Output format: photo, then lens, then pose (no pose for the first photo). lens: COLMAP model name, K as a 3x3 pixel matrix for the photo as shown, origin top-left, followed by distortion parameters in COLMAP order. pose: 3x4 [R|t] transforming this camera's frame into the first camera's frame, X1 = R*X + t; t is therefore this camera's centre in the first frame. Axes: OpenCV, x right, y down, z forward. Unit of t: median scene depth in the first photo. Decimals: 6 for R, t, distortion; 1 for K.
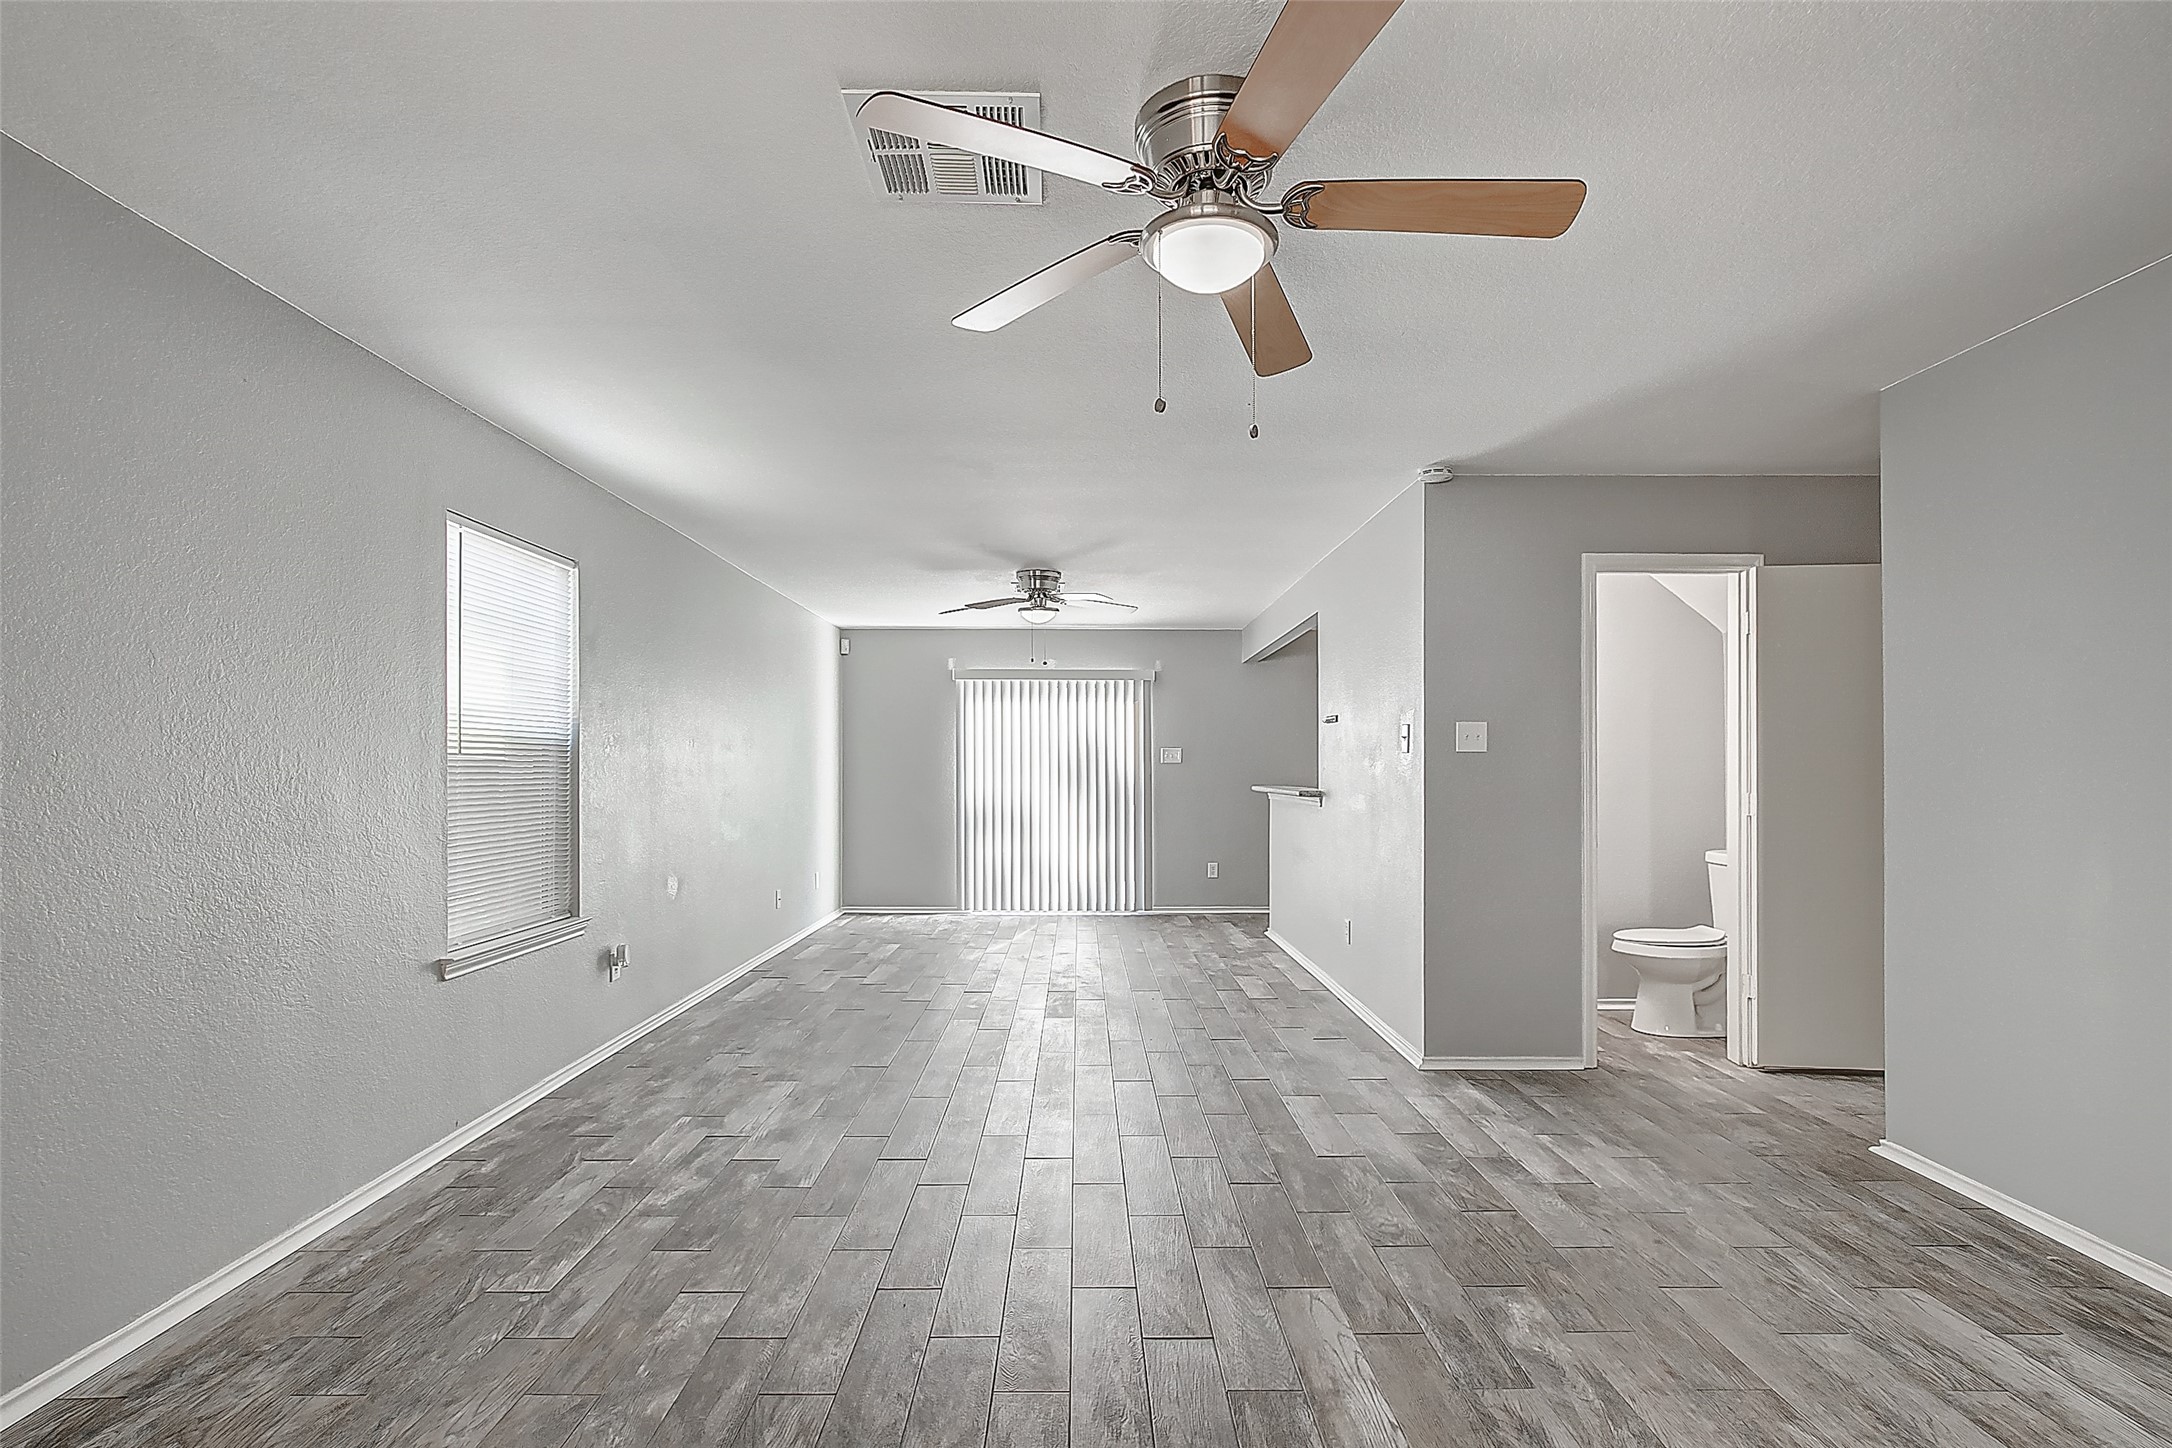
lens RADIAL K [[1034.4, 0, 1105.1], [0, 1034.4, 775.6], [0, 0, 1]] dist [0.004668, 0.004114]
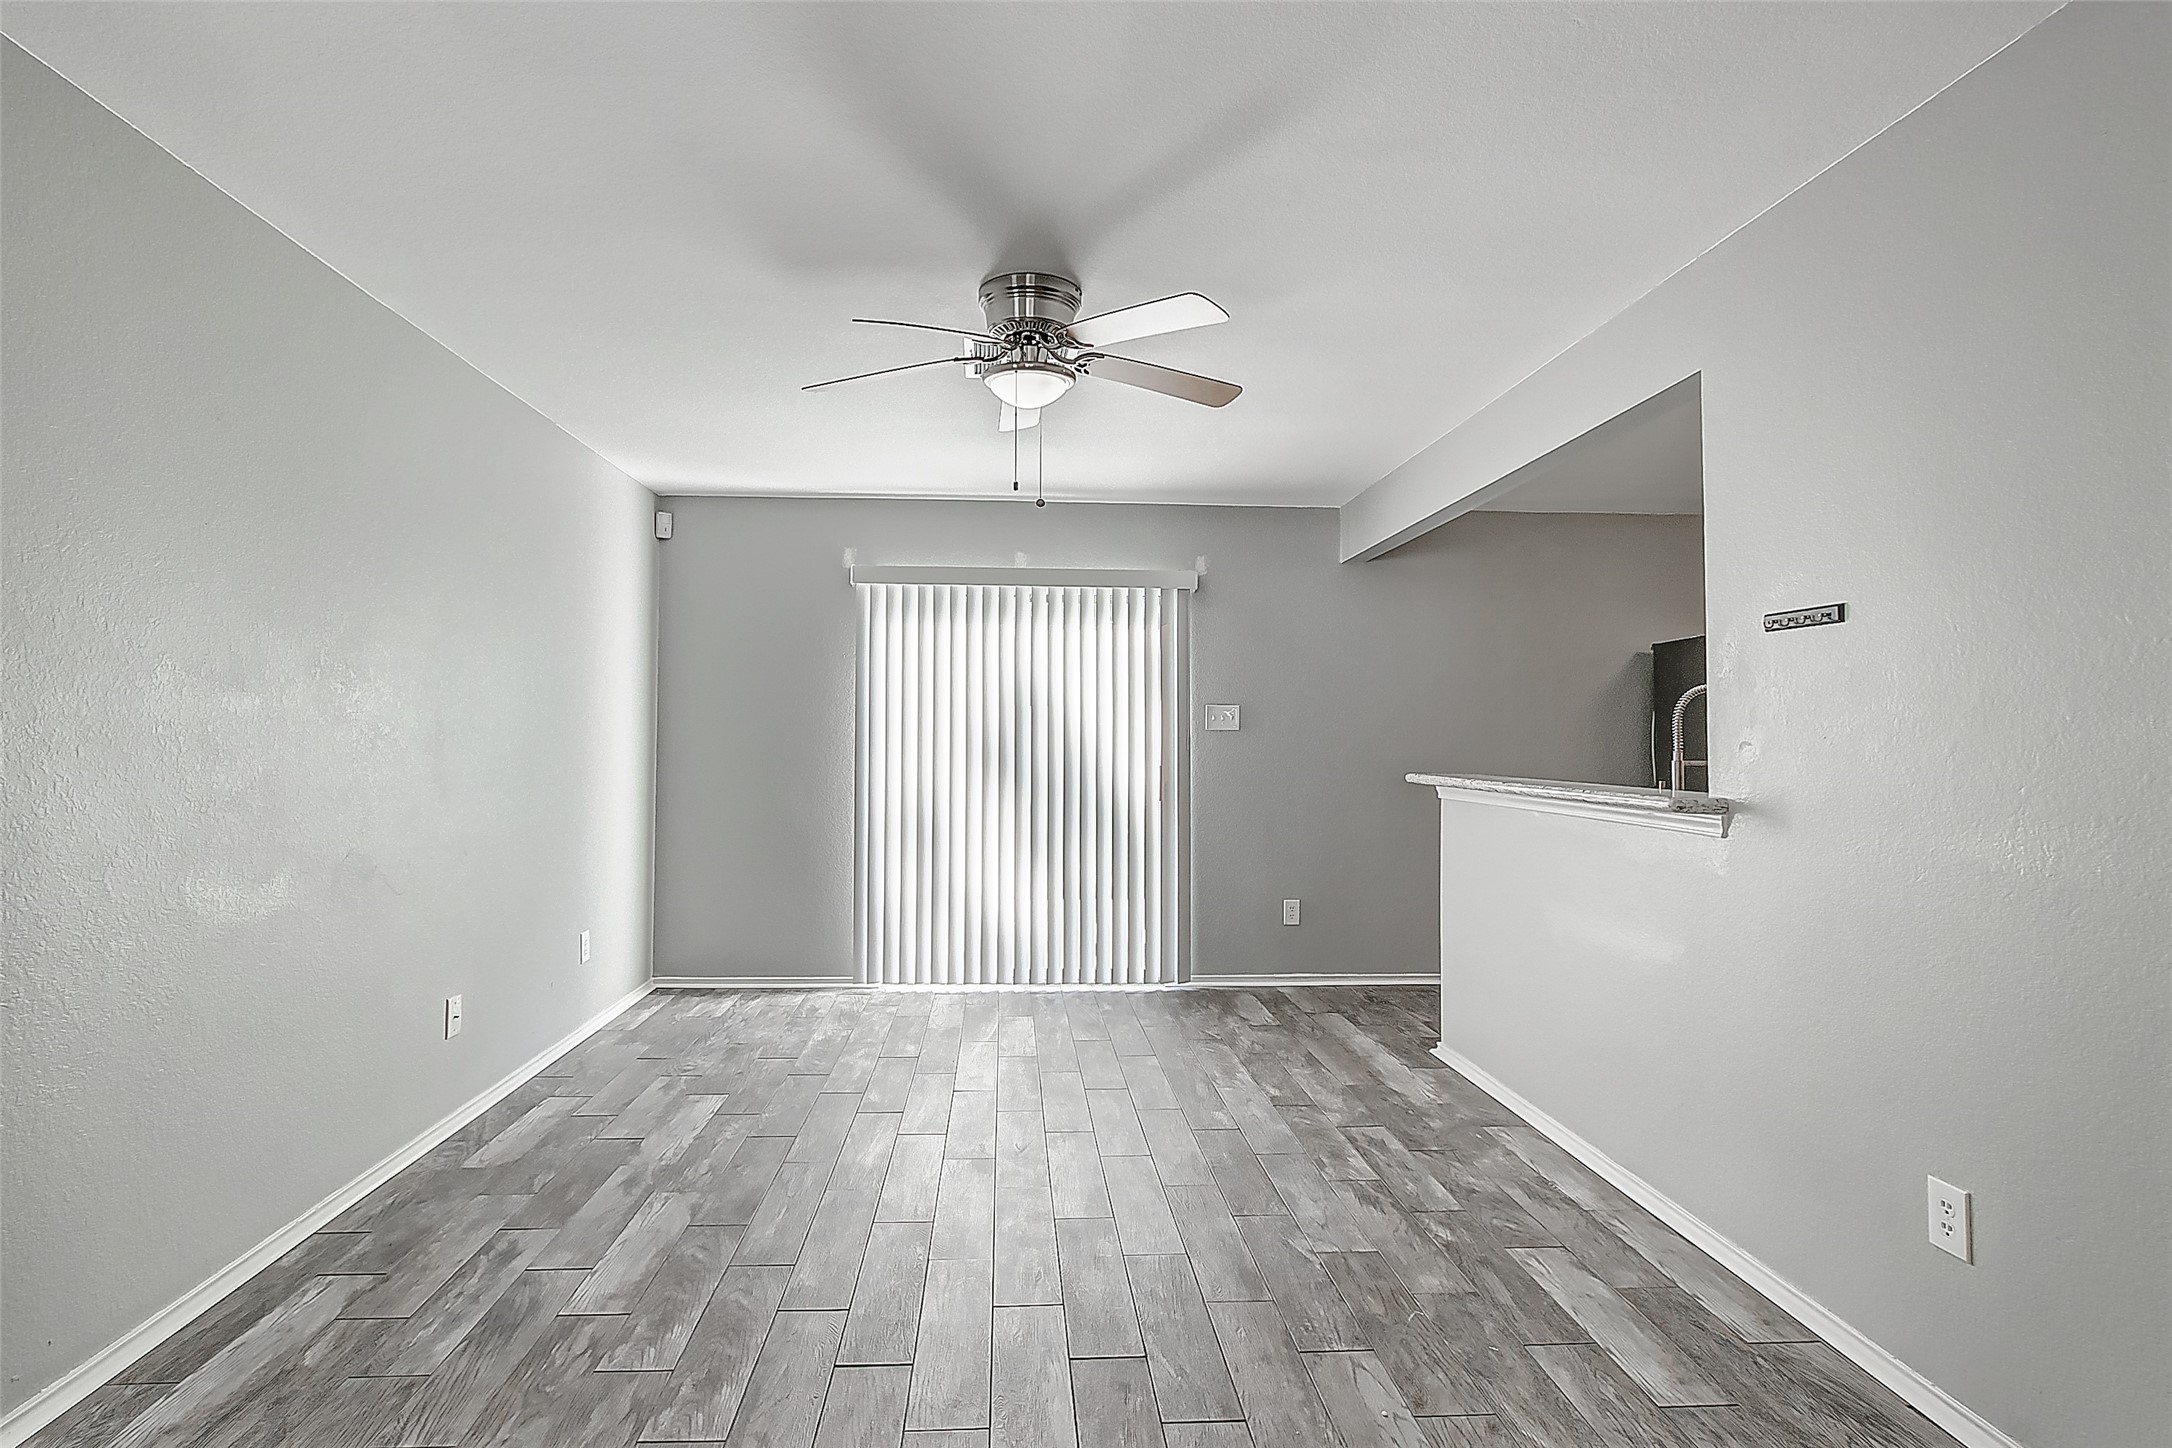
lens RADIAL K [[1034.4, 0, 1083.7], [0, 1034.4, 732.6], [0, 0, 1]] dist [0.004668, 0.004114]
pose [[0.998632, 0.007686, 0.051715, -0.046477], [-0.007006, 0.999887, -0.013315, -0.002436], [-0.051812, 0.012935, 0.998573, 0.416933]]
